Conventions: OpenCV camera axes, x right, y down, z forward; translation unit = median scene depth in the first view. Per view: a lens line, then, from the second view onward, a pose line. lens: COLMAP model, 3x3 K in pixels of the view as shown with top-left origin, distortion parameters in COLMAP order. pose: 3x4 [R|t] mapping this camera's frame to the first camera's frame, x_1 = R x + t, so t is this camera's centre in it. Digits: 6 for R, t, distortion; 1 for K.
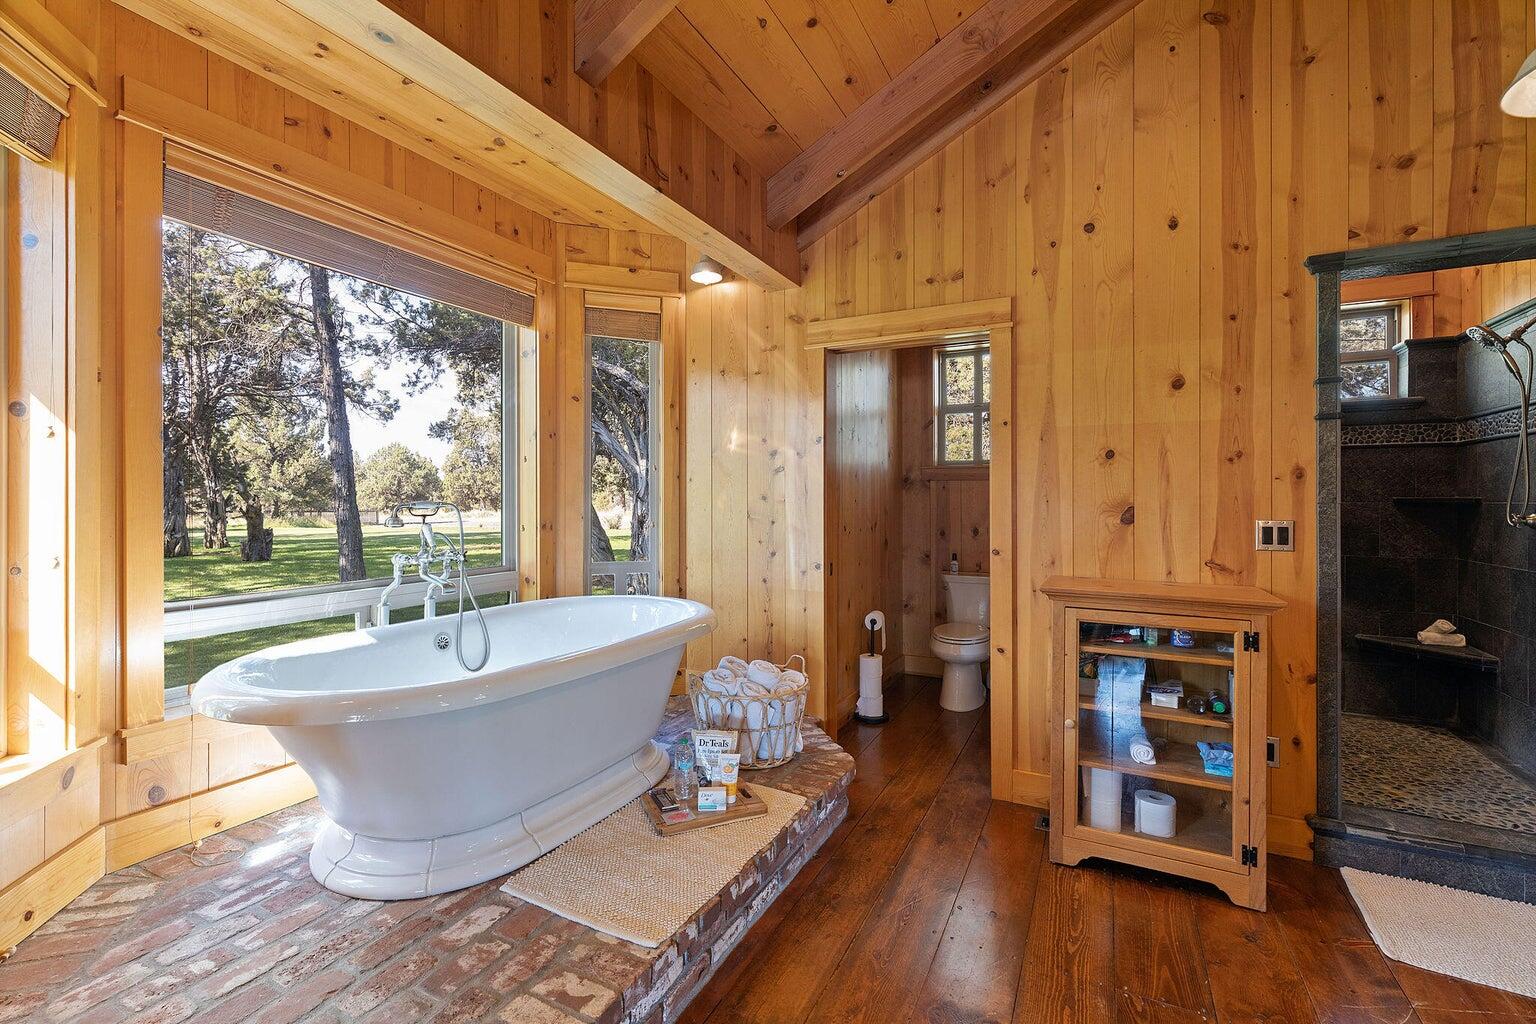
lens RADIAL K [[654.4, 0, 773.9], [0, 654.4, 500.0], [0, 0, 1]] dist [-0.001523, -0.000981]
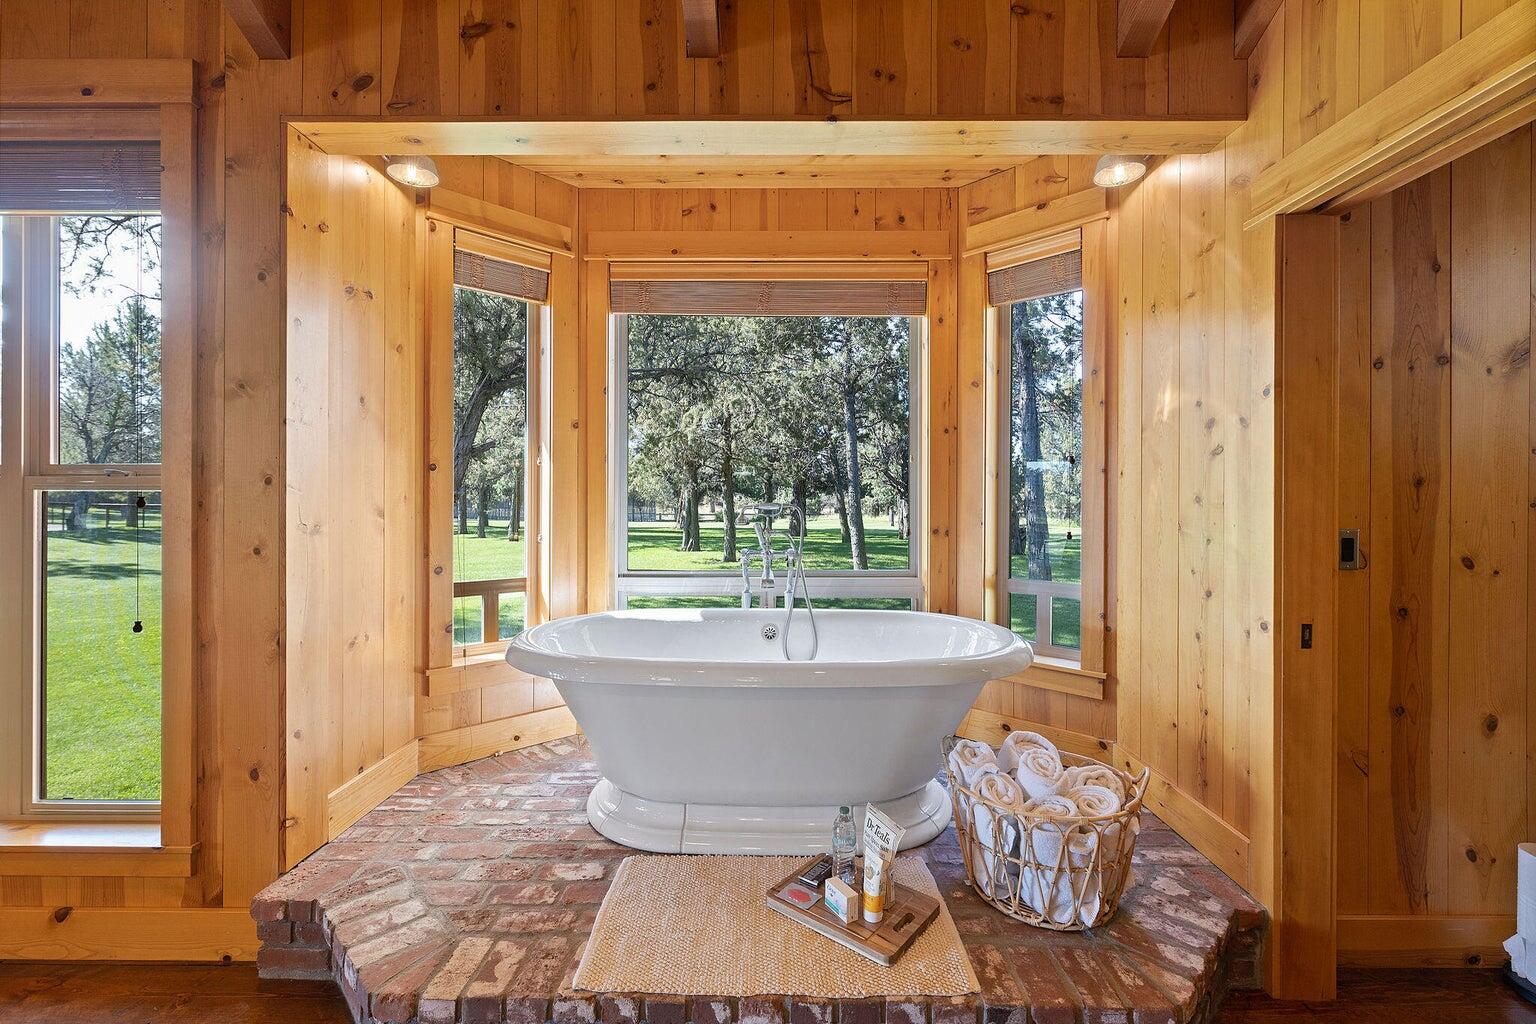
lens RADIAL K [[654.4, 0, 770.8], [0, 654.4, 507.6], [0, 0, 1]] dist [-0.001523, -0.000981]
pose [[0.456031, 0.007417, -0.889933, 0.465235], [-0.001744, 0.999971, 0.007441, 0.001065], [0.889962, -0.001841, 0.456031, 0.510187]]
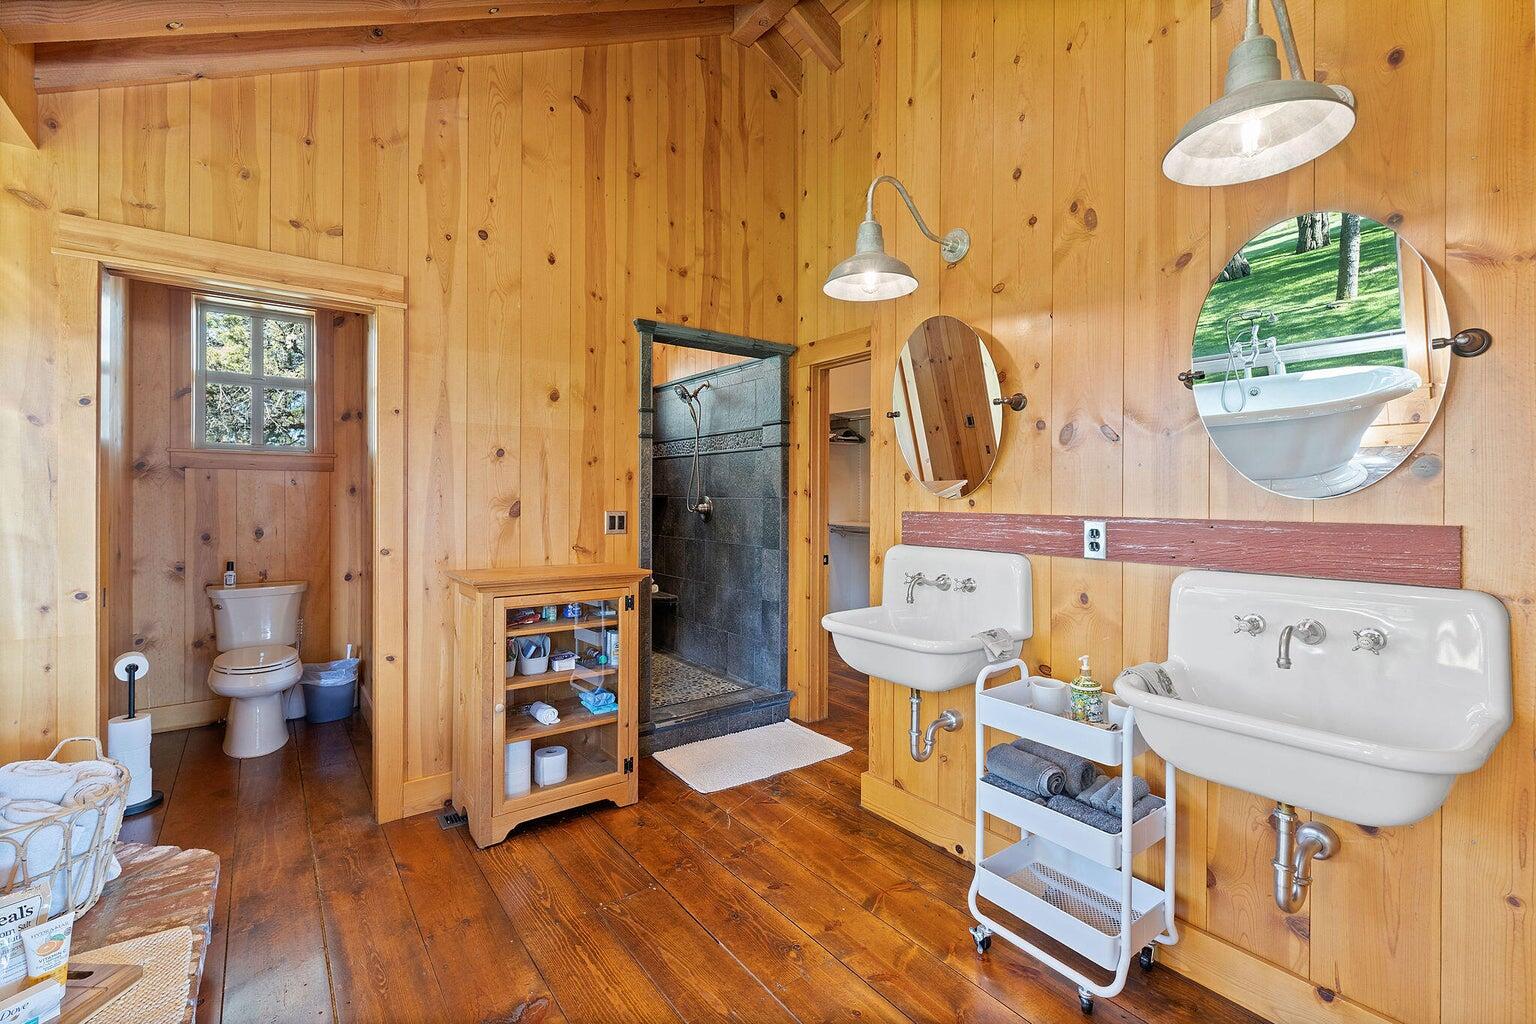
lens RADIAL K [[654.4, 0, 767.1], [0, 654.4, 497.5], [0, 0, 1]] dist [-0.001523, -0.000981]
pose [[0.438299, 0.000749, 0.898829, -0.279338], [-0.004392, 0.999990, 0.001308, 0.000854], [-0.898818, -0.004521, 0.438298, 0.141897]]
